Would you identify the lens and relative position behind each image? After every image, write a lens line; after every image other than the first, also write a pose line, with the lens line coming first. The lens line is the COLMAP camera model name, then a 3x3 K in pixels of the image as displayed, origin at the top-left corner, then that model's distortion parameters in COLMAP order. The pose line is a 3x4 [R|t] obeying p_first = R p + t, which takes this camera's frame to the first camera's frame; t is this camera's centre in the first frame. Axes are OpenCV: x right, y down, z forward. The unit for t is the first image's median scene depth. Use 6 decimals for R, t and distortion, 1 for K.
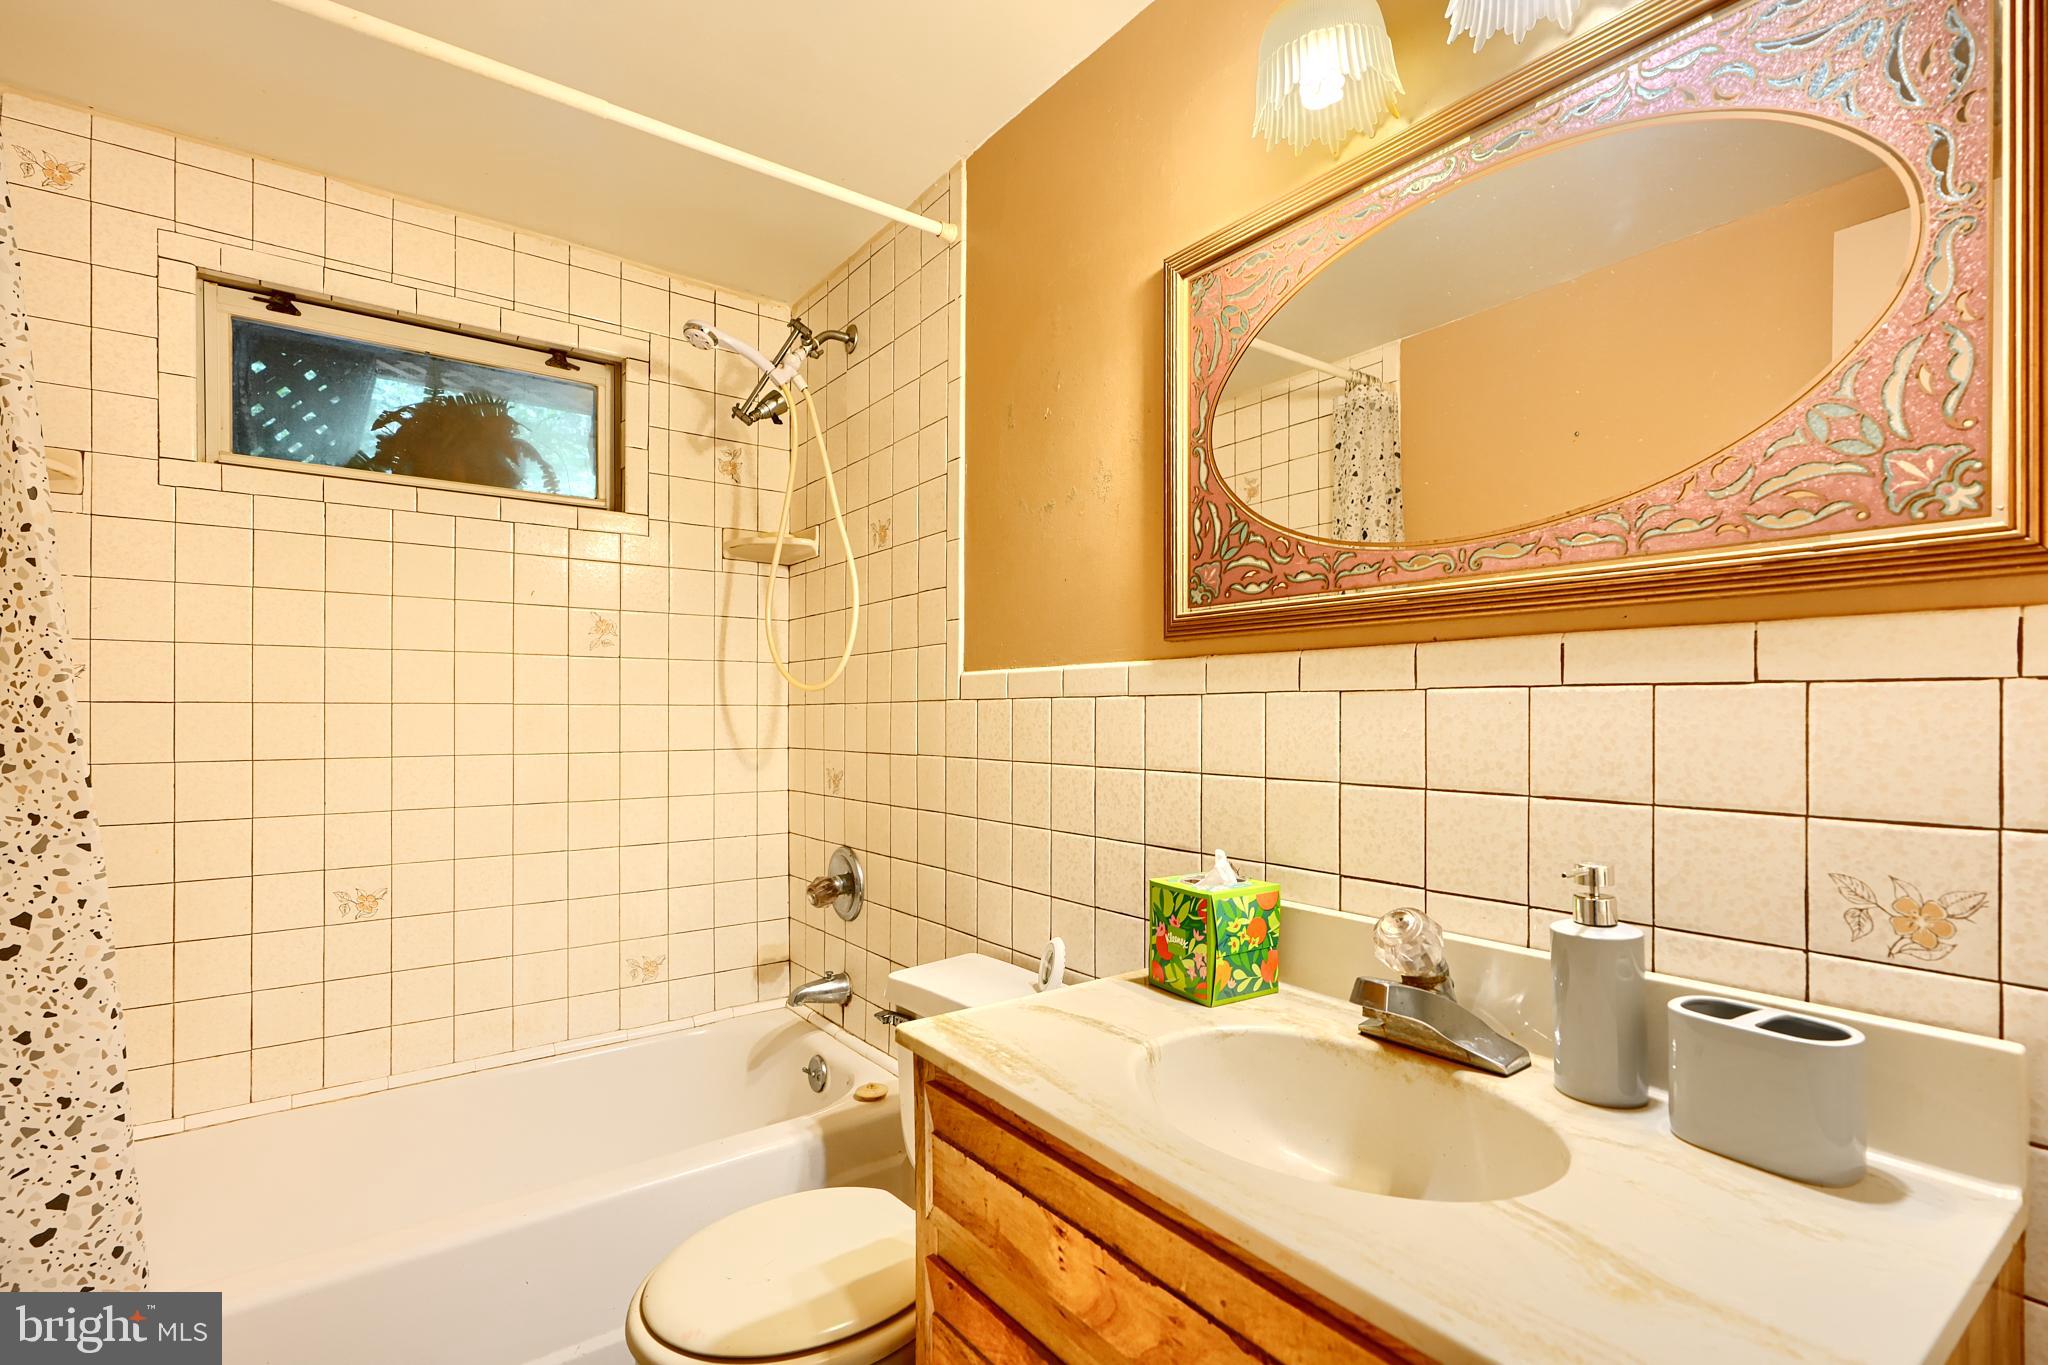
lens RADIAL K [[915.8, 0, 1024.0], [0, 915.8, 682.5], [0, 0, 1]] dist [0.003279, -0.001554]
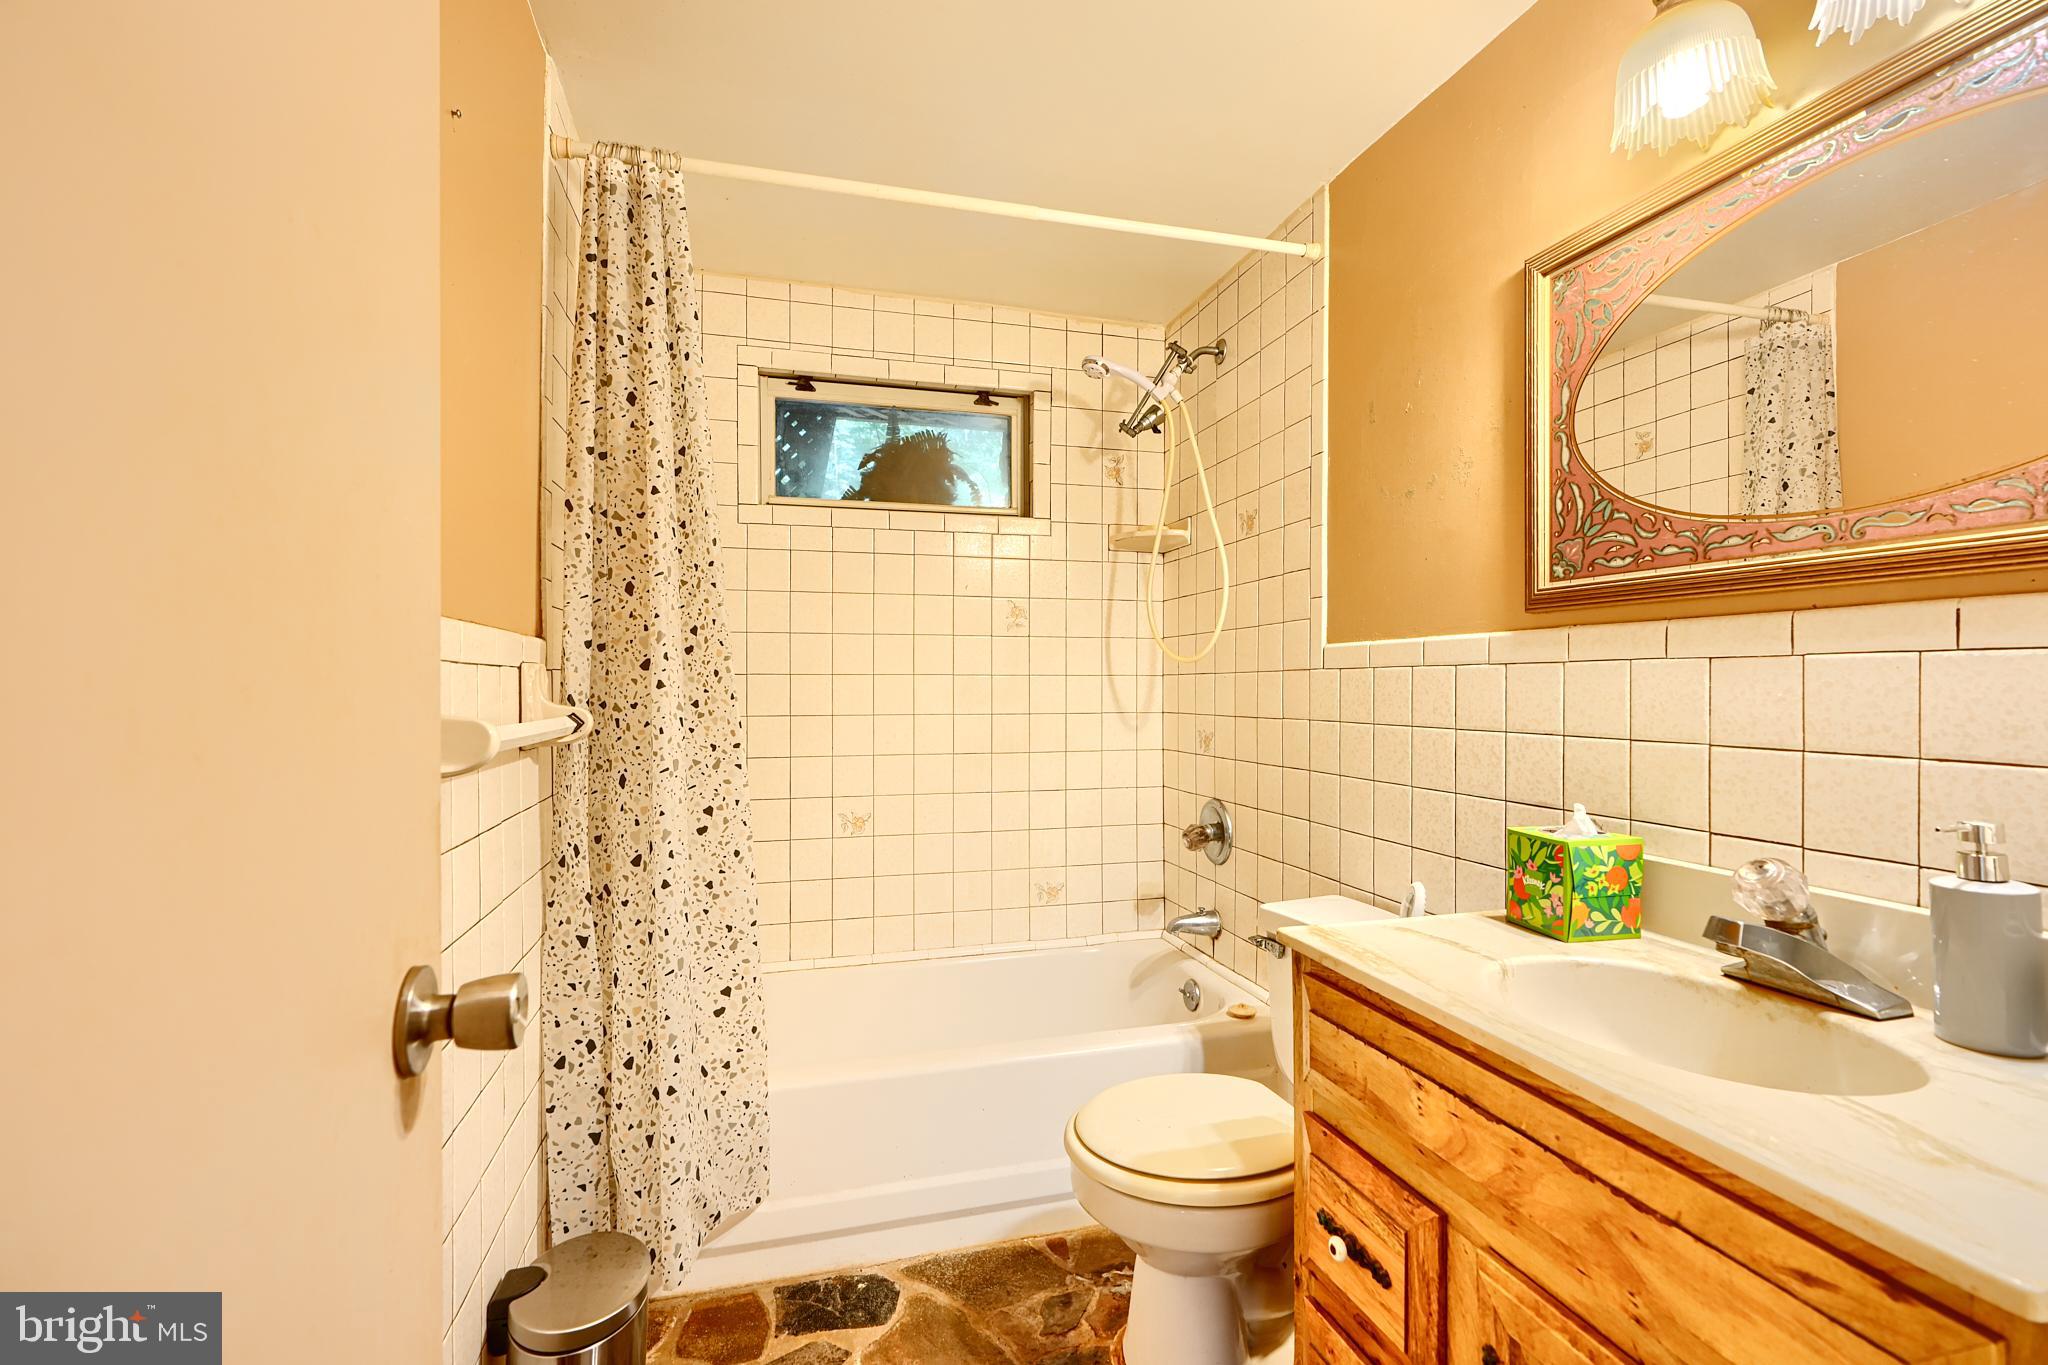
lens RADIAL K [[915.8, 0, 1024.0], [0, 915.8, 682.5], [0, 0, 1]] dist [0.003279, -0.001554]
pose [[0.931752, -0.000929, -0.363095, -0.005879], [0.012088, 0.999522, 0.028460, -0.001420], [0.362895, -0.030907, 0.931317, -0.240996]]
